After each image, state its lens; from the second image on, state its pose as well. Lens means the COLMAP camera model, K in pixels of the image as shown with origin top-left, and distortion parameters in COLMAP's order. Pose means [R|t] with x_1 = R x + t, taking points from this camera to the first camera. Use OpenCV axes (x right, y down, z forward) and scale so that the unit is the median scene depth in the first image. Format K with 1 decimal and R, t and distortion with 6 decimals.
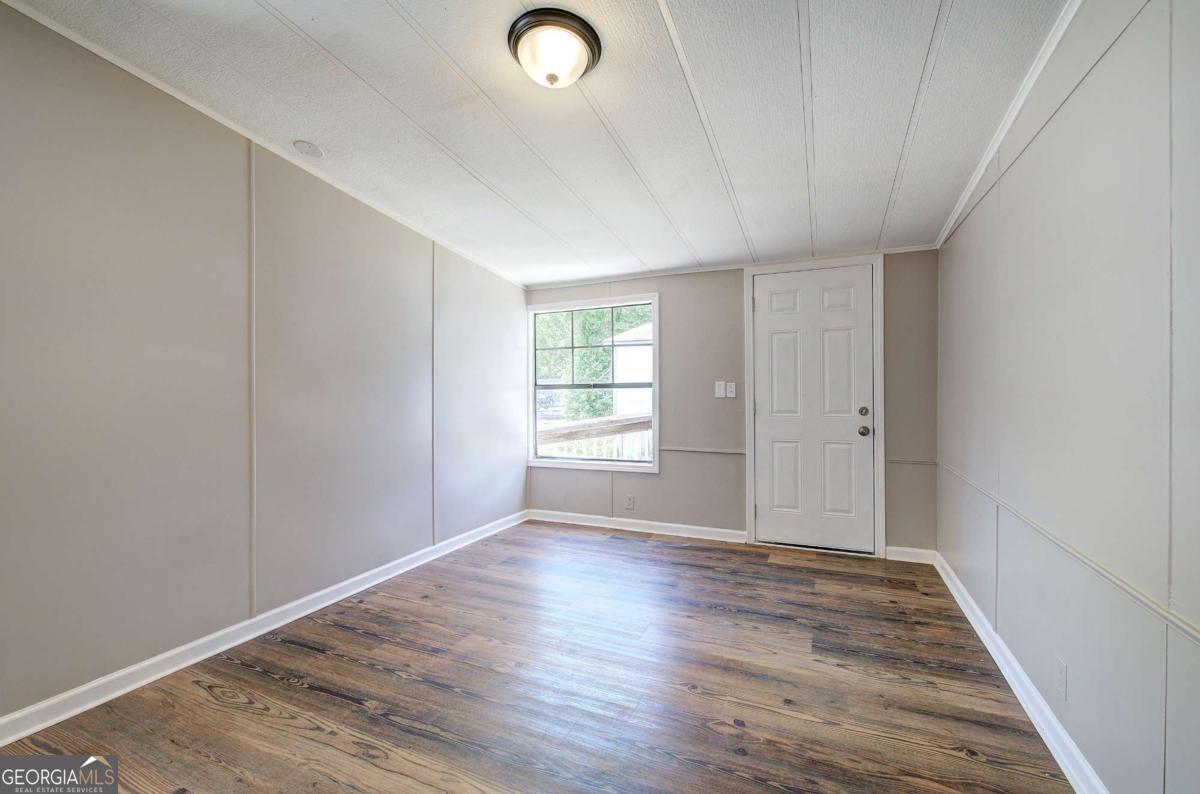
lens RADIAL K [[504.3, 0, 603.5], [0, 504.3, 391.6], [0, 0, 1]] dist [0.004261, -0.000692]
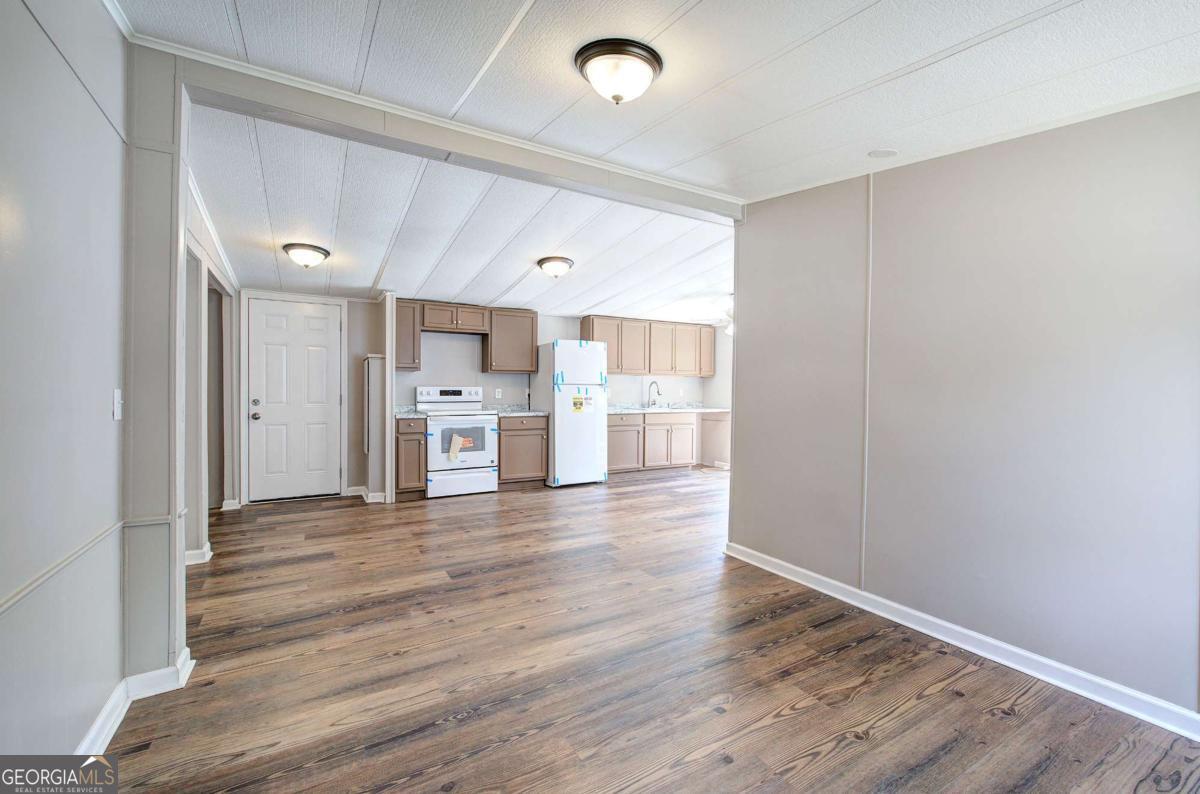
lens RADIAL K [[504.3, 0, 605.4], [0, 504.3, 394.8], [0, 0, 1]] dist [0.004261, -0.000692]
pose [[-0.583412, 0.003160, -0.812170, 0.402476], [-0.011239, 0.999865, 0.011963, -0.001805], [0.812098, 0.016107, -0.583298, 0.835578]]
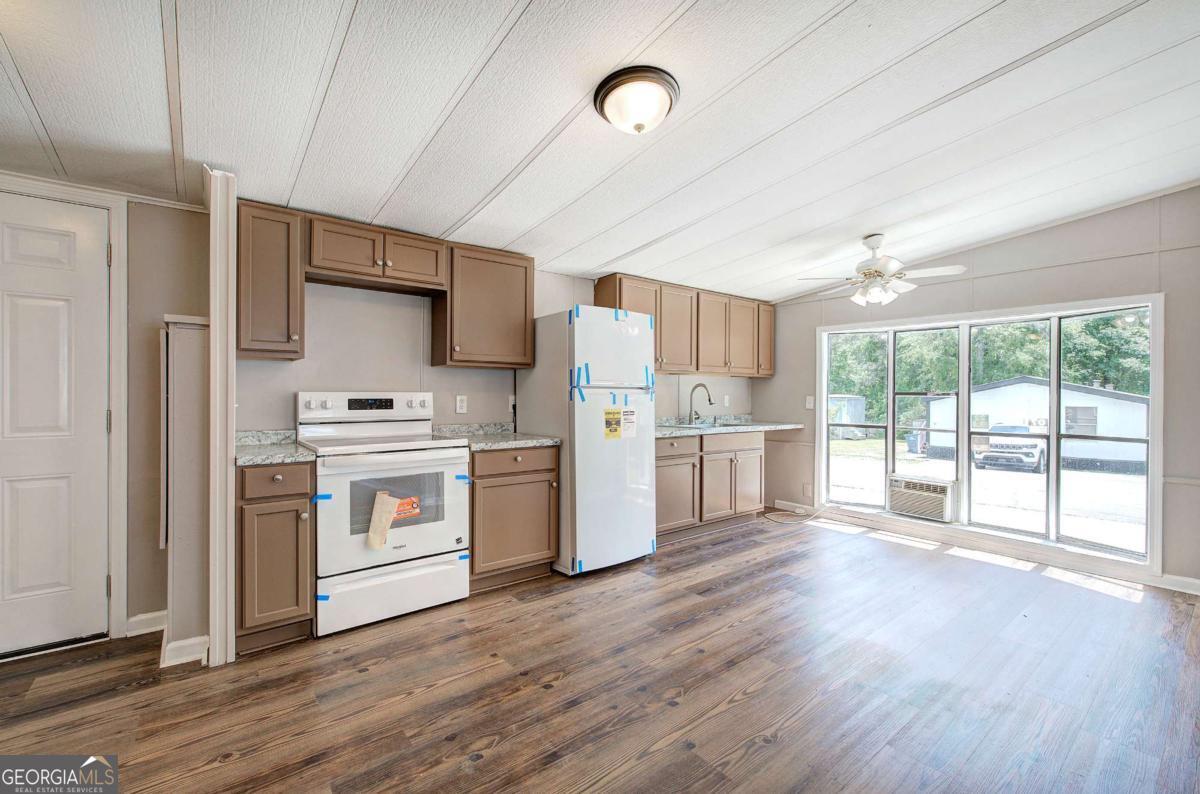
lens RADIAL K [[504.3, 0, 608.4], [0, 504.3, 398.0], [0, 0, 1]] dist [0.004261, -0.000692]
pose [[-0.457635, 0.001211, -0.889139, -0.093768], [-0.009547, 0.999935, 0.006276, -0.002078], [0.889089, 0.011361, -0.457594, 0.175465]]
